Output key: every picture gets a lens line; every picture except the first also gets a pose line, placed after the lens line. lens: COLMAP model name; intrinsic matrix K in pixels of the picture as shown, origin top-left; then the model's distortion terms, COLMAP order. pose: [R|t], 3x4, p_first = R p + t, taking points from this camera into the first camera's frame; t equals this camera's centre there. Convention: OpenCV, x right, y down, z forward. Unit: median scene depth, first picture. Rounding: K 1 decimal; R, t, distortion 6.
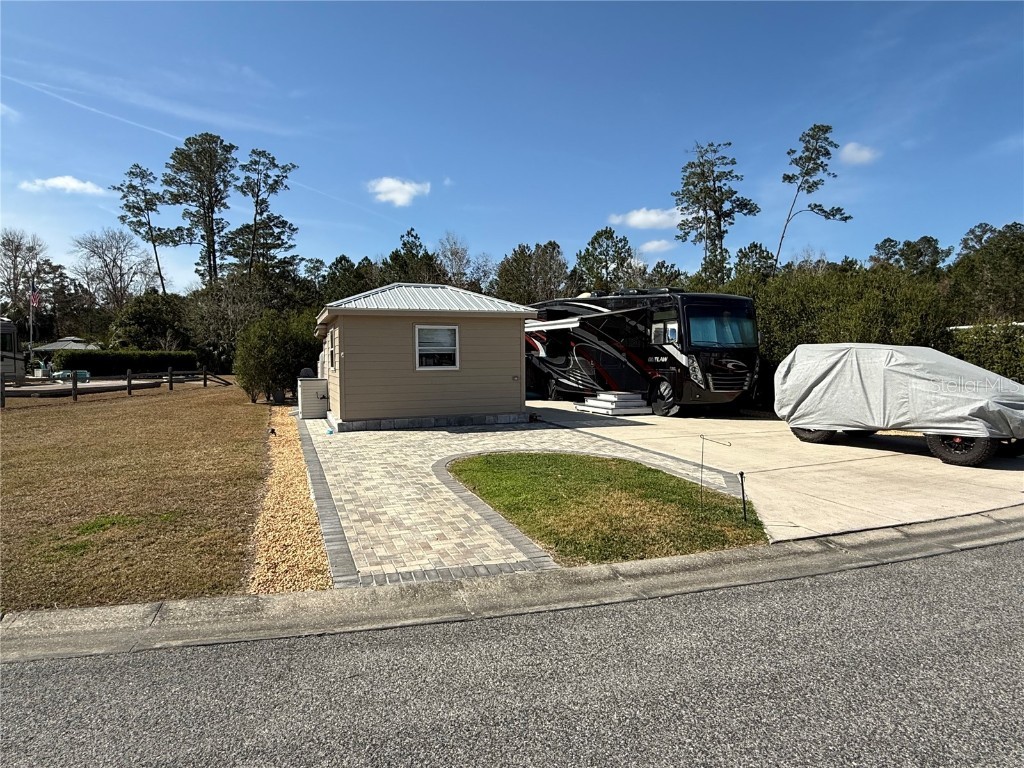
lens RADIAL K [[568.4, 0, 500.5], [0, 568.4, 385.4], [0, 0, 1]] dist [-0.001063, 0.000833]
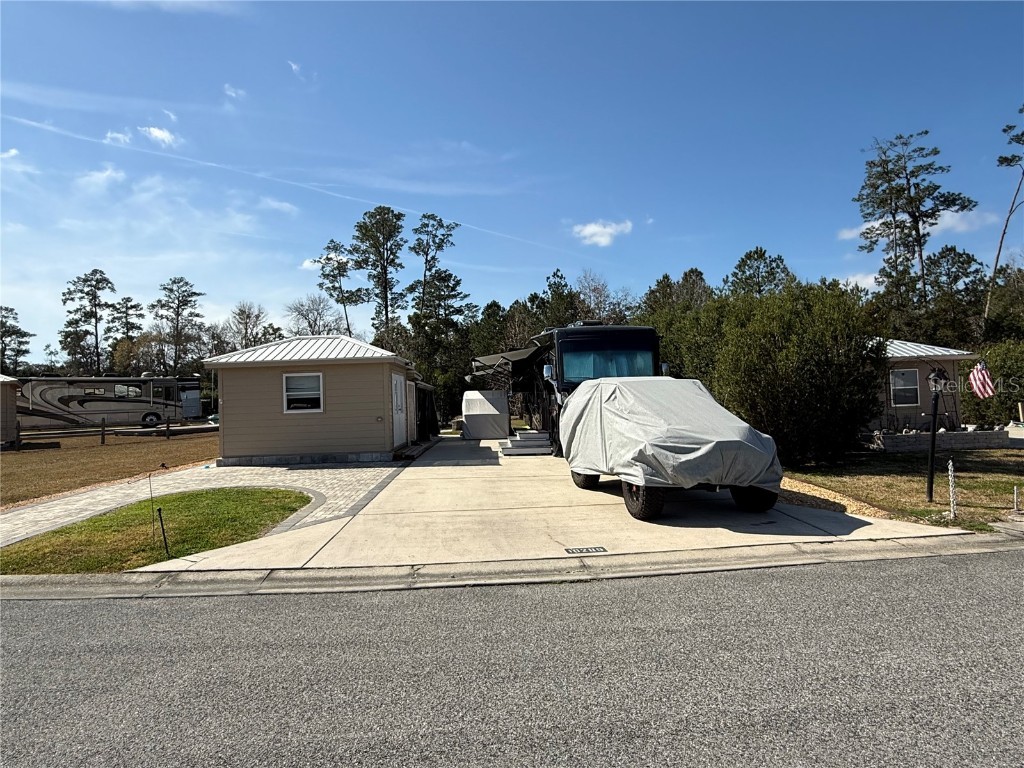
lens RADIAL K [[572.5, 0, 501.7], [0, 572.5, 384.0], [0, 0, 1]] dist [0.000018, -0.000102]
pose [[0.938445, -0.031724, -0.343968, 0.102965], [0.008694, 0.997628, -0.068289, -0.000475], [0.345319, 0.061095, 0.936495, 0.012123]]
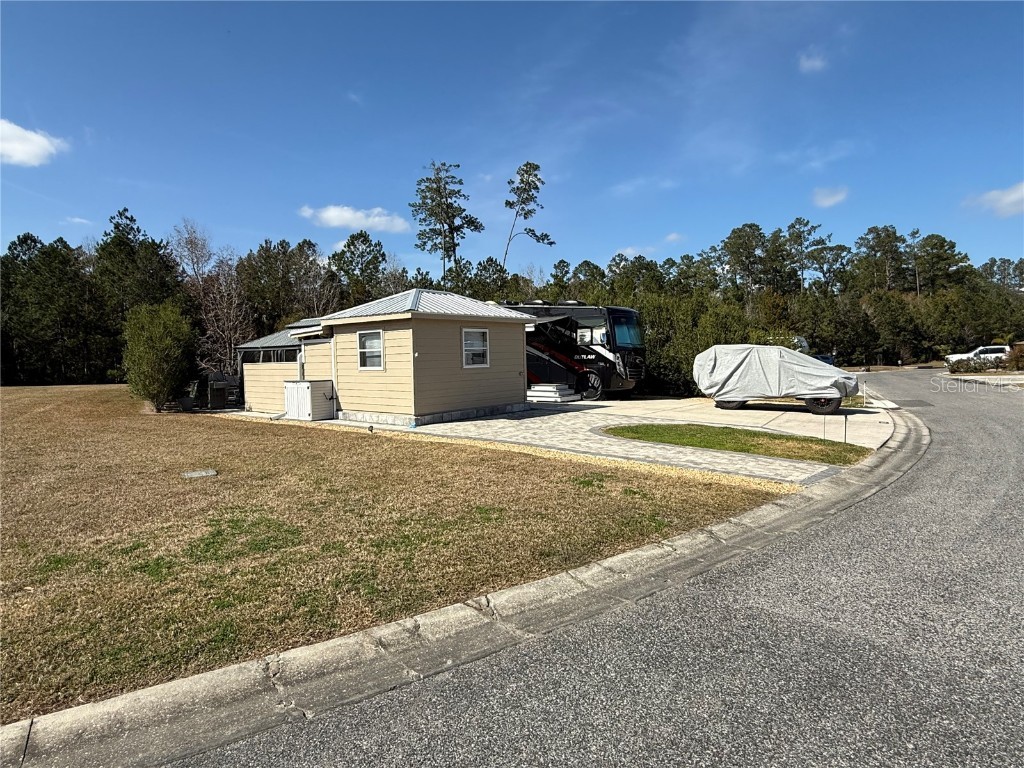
lens RADIAL K [[564.8, 0, 495.8], [0, 564.8, 387.9], [0, 0, 1]] dist [-0.004876, -0.001086]
pose [[0.871624, -0.036512, 0.488814, -0.101038], [0.035249, 0.999309, 0.011789, 0.000335], [-0.488906, 0.006955, 0.872309, -0.001350]]
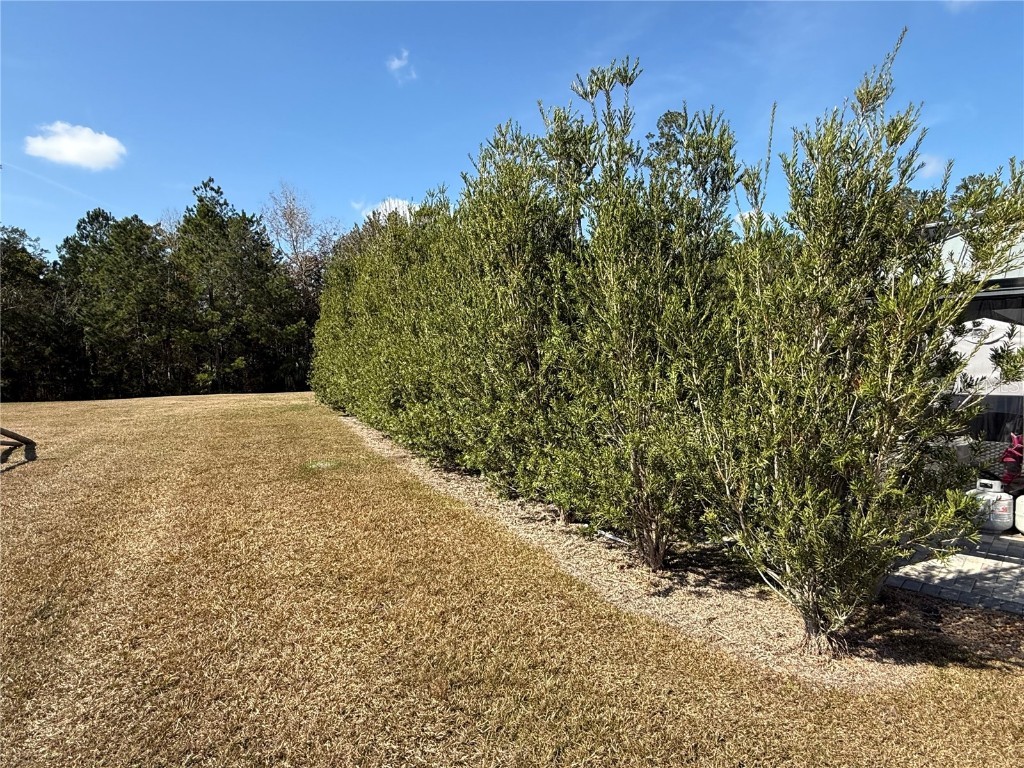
lens RADIAL K [[572.5, 0, 501.7], [0, 572.5, 384.0], [0, 0, 1]] dist [0.000018, -0.000102]
pose [[0.910323, -0.051038, 0.410740, -0.139388], [0.052842, 0.998579, 0.006968, -0.009343], [-0.410512, 0.015361, 0.911726, 0.223270]]
